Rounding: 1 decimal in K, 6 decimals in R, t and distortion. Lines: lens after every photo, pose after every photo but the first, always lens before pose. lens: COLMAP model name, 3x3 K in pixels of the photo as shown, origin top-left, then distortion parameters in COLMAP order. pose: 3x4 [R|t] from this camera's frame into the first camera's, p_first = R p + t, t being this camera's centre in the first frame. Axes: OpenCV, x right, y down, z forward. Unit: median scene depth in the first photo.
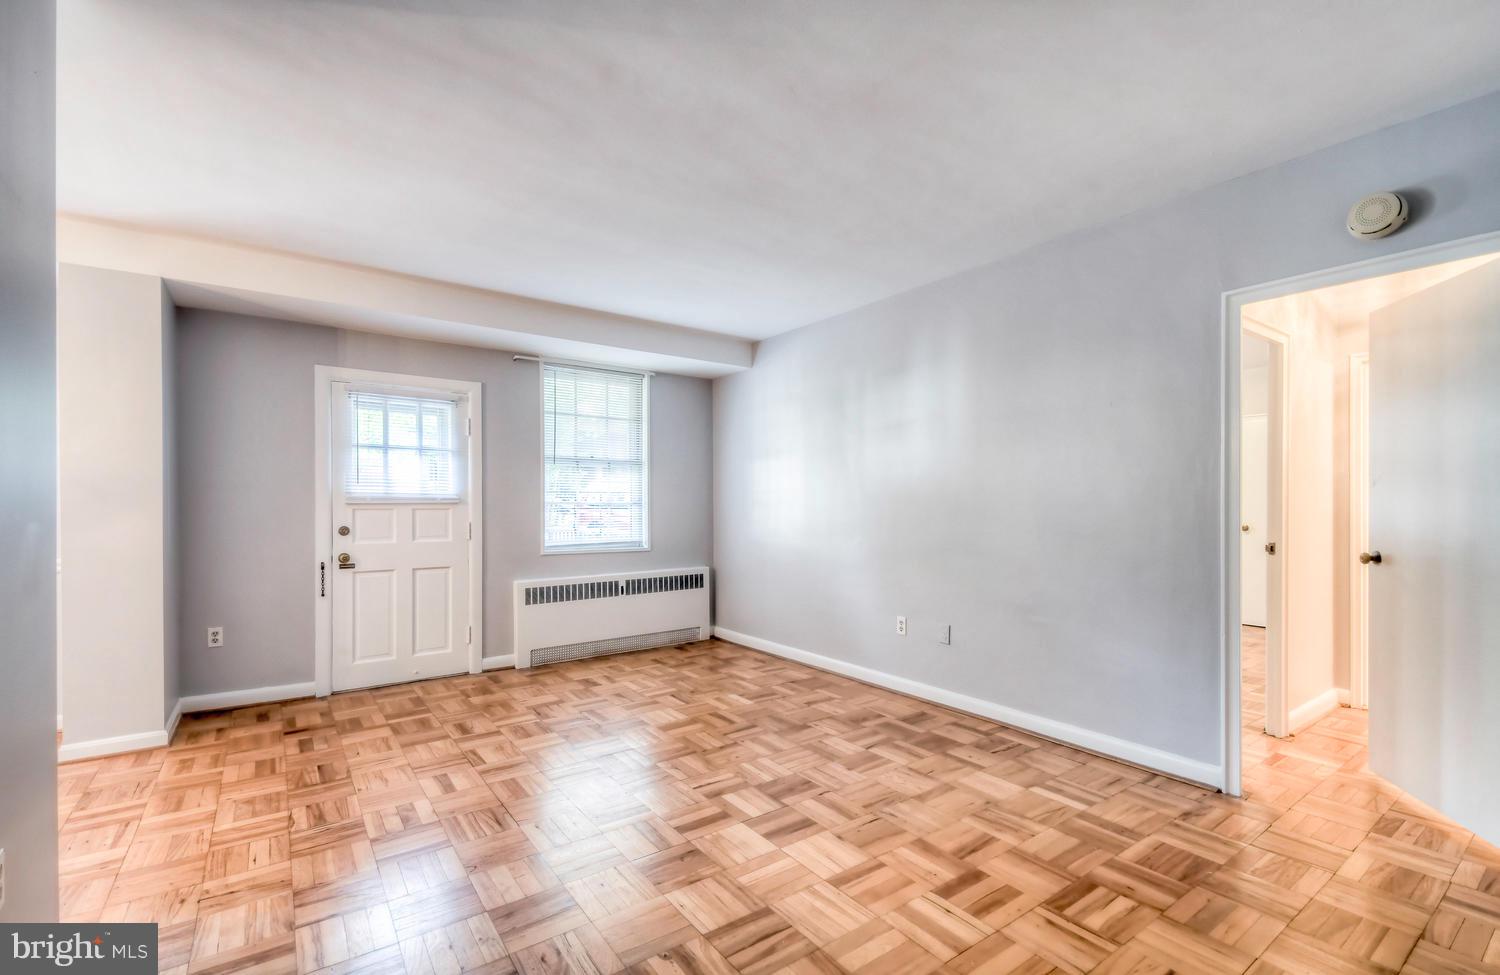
lens RADIAL K [[651.5, 0, 739.2], [0, 651.5, 500.9], [0, 0, 1]] dist [0.009678, -0.003816]
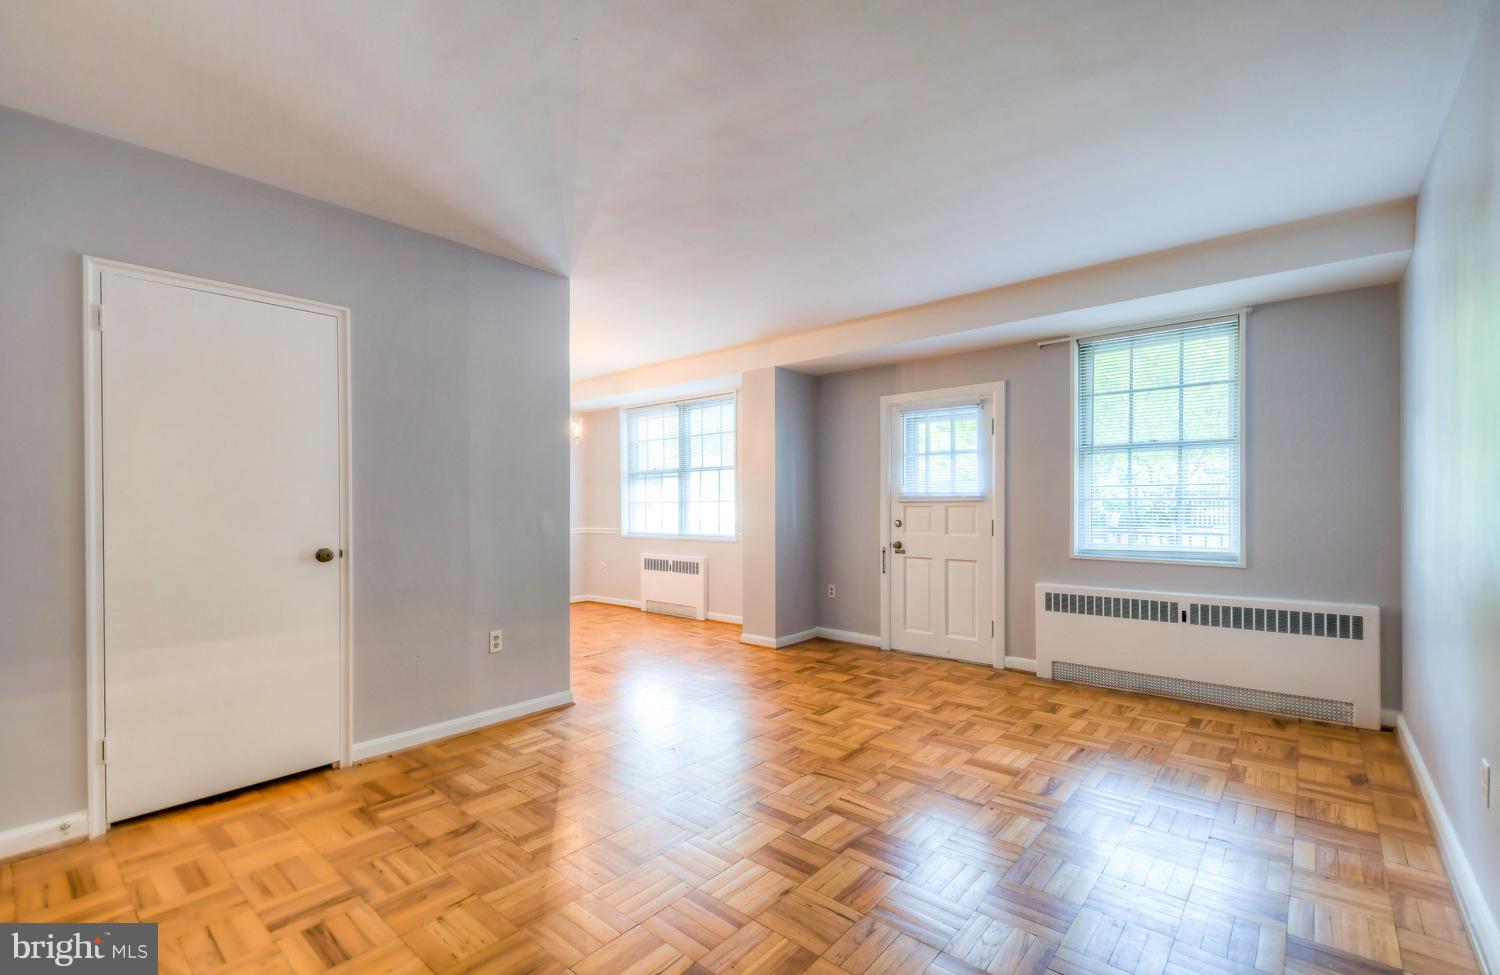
lens RADIAL K [[651.5, 0, 739.3], [0, 651.5, 501.4], [0, 0, 1]] dist [0.009678, -0.003816]
pose [[0.215422, -0.003216, -0.976516, 0.524833], [0.009271, 0.999956, -0.001248, 0.002268], [0.976477, -0.008785, 0.215442, 0.408568]]
